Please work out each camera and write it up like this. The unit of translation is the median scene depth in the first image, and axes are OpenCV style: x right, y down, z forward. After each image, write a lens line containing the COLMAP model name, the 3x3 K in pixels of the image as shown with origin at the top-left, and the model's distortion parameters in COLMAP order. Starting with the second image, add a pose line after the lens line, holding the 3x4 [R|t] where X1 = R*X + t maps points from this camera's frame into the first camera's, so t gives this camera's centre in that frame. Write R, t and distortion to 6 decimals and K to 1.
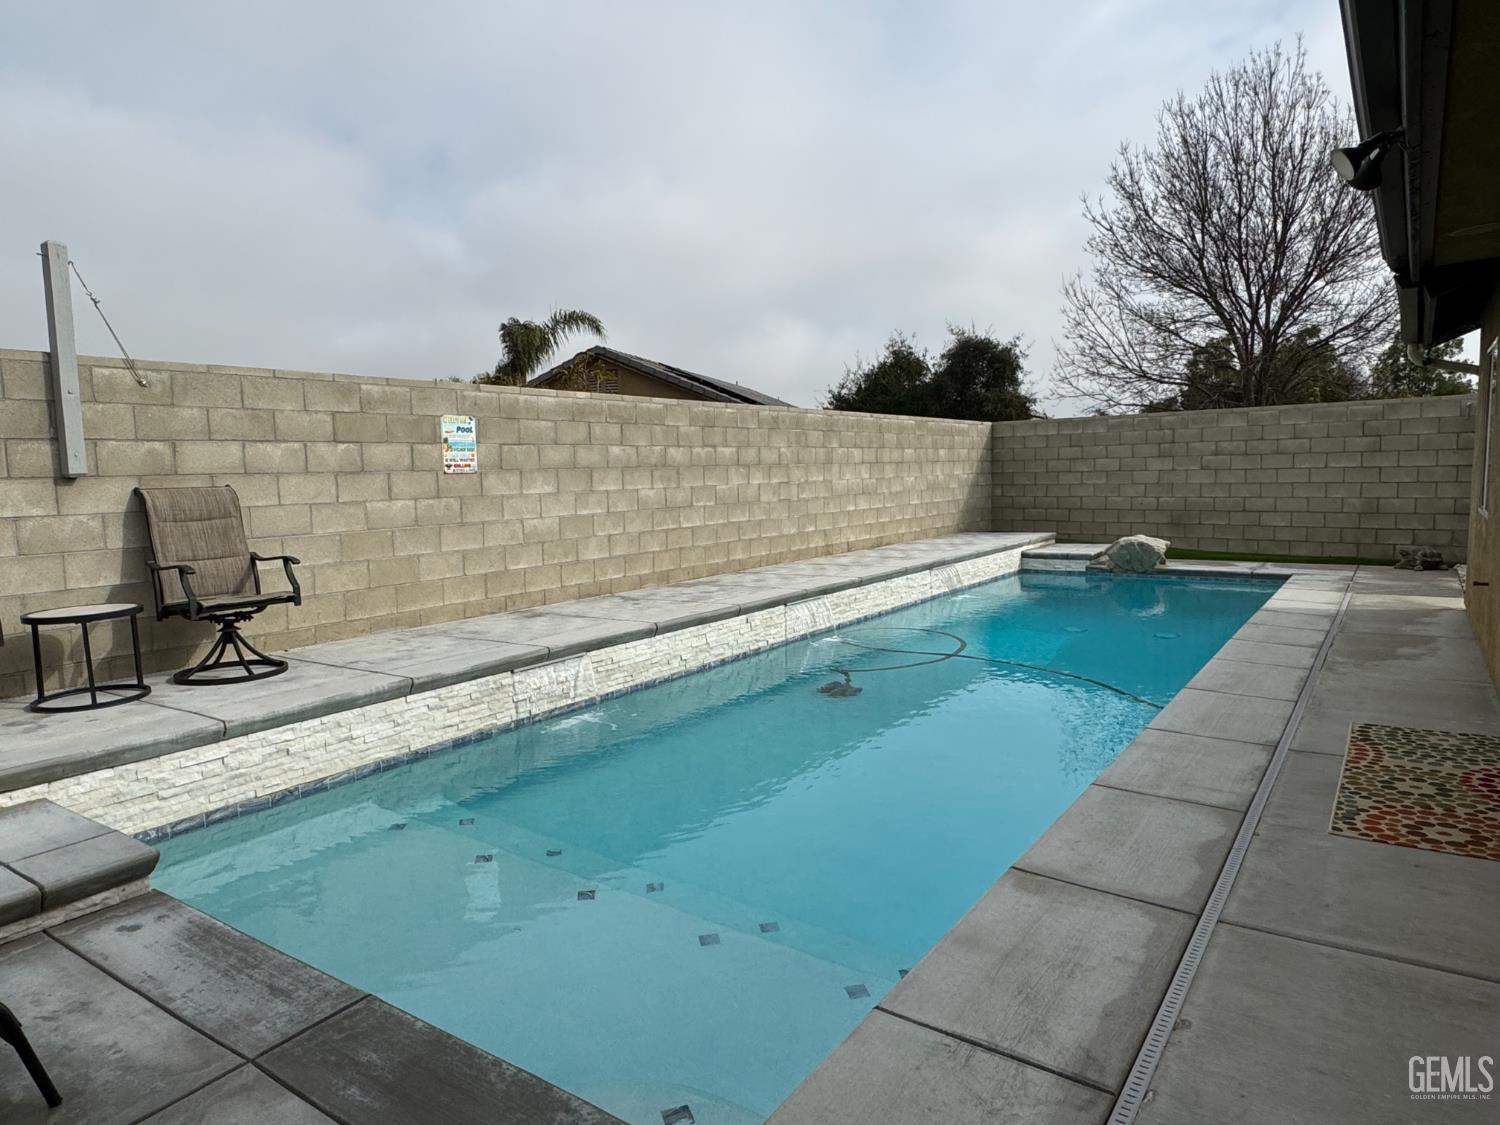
lens RADIAL K [[957.4, 0, 759.8], [0, 957.4, 559.4], [0, 0, 1]] dist [0.020706, -0.008470]
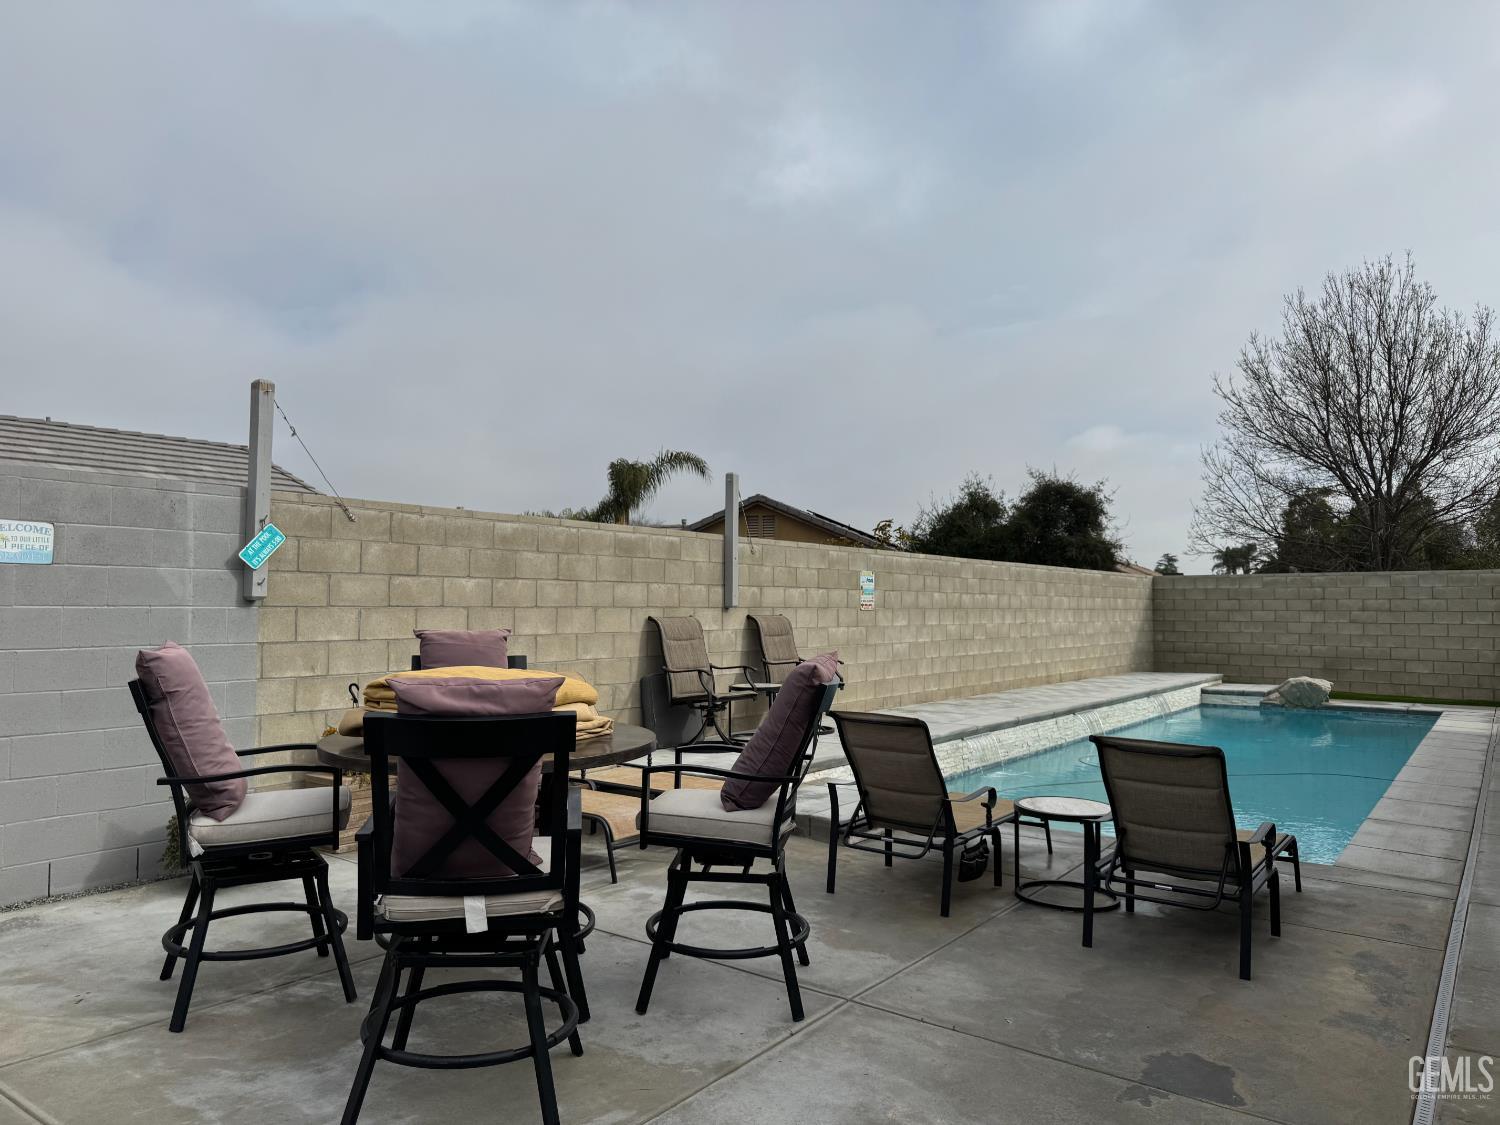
lens RADIAL K [[1064.2, 0, 744.8], [0, 1064.2, 572.3], [0, 0, 1]] dist [0.017539, -0.014348]
pose [[0.999039, 0.026053, -0.035245, -0.214577], [-0.030348, 0.991389, -0.127389, 0.030788], [0.031622, 0.128336, 0.991226, -0.292244]]
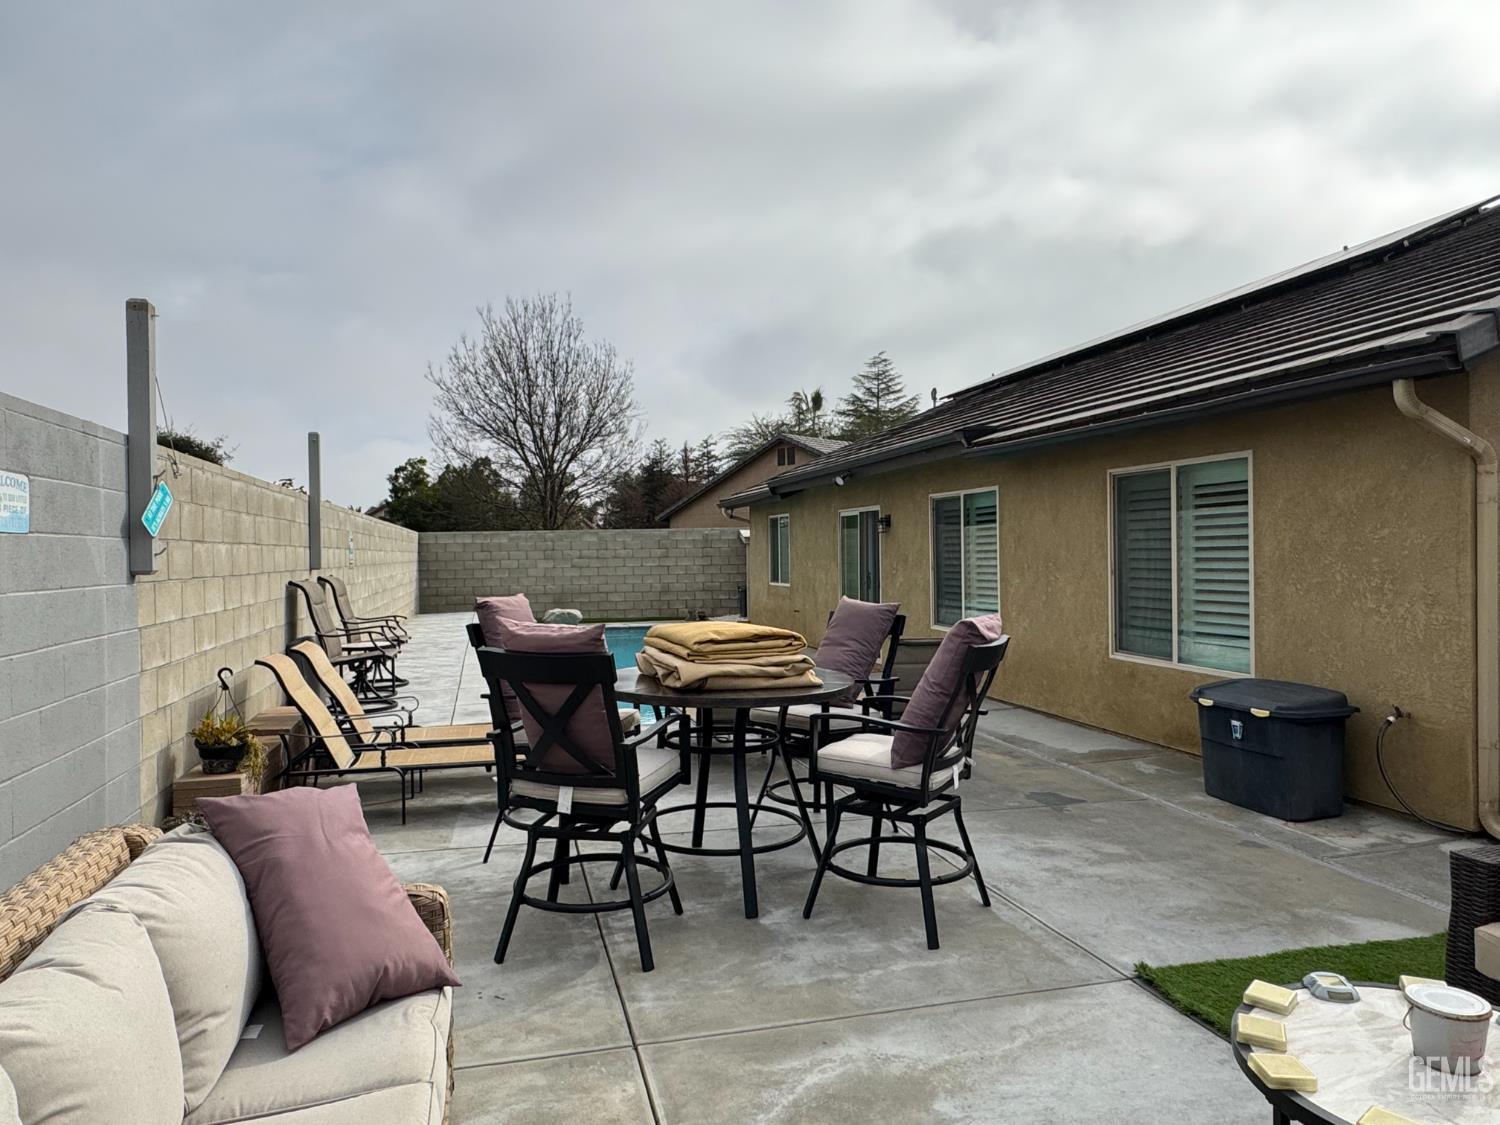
lens RADIAL K [[957.4, 0, 746.8], [0, 957.4, 559.2], [0, 0, 1]] dist [0.020706, -0.008470]
pose [[0.654186, 0.005865, 0.756311, -0.511380], [0.073602, 0.994730, -0.071378, 0.024940], [-0.752744, 0.102361, 0.650306, -0.225342]]
